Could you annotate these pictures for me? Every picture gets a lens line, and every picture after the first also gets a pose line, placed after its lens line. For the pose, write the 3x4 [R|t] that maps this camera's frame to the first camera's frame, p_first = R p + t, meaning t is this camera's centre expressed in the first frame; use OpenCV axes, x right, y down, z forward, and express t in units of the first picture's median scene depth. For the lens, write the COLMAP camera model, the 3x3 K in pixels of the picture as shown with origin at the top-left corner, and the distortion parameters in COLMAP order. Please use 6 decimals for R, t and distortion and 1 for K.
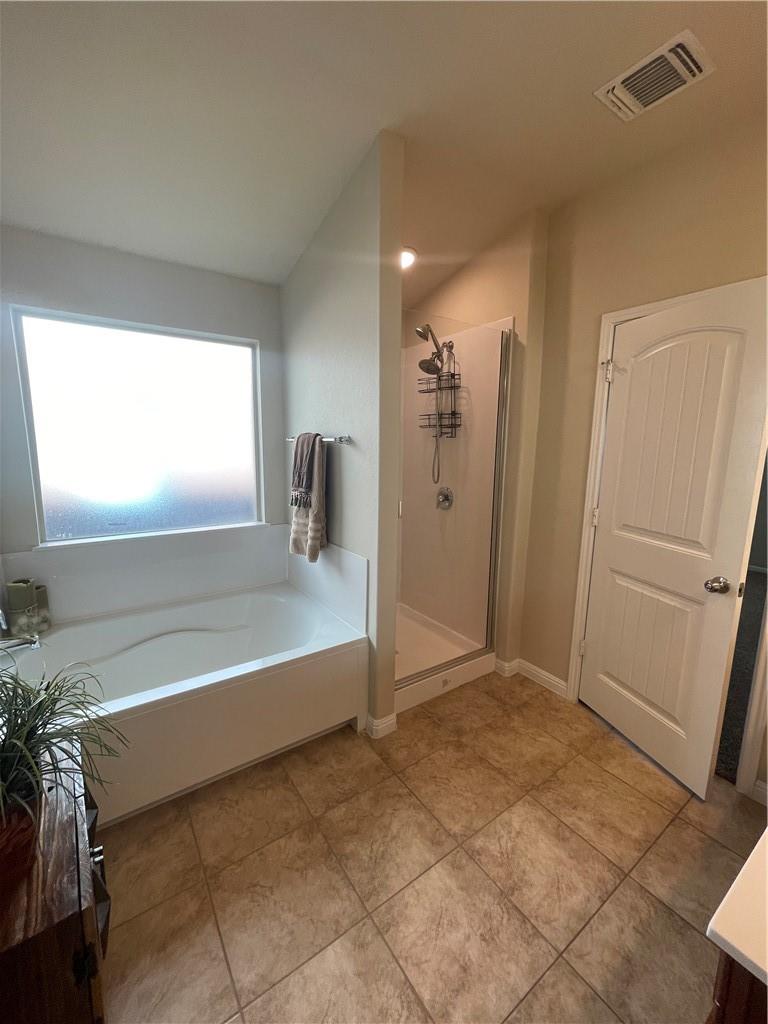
lens RADIAL K [[412.9, 0, 369.2], [0, 412.9, 501.7], [0, 0, 1]] dist [0.000839, -0.002092]
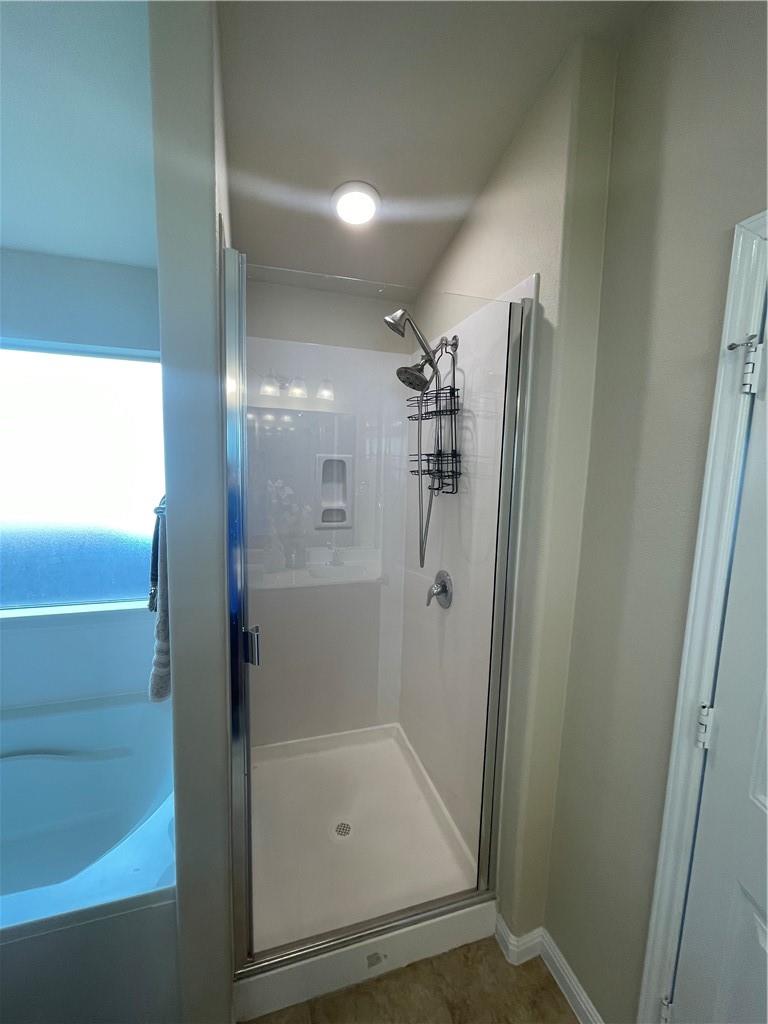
lens RADIAL K [[412.9, 0, 364.3], [0, 412.9, 504.8], [0, 0, 1]] dist [0.000839, -0.002092]
pose [[0.956295, 0.043828, -0.289102, 0.276978], [-0.055982, 0.997856, -0.033903, -0.120649], [0.286996, 0.048606, 0.956698, 0.420222]]
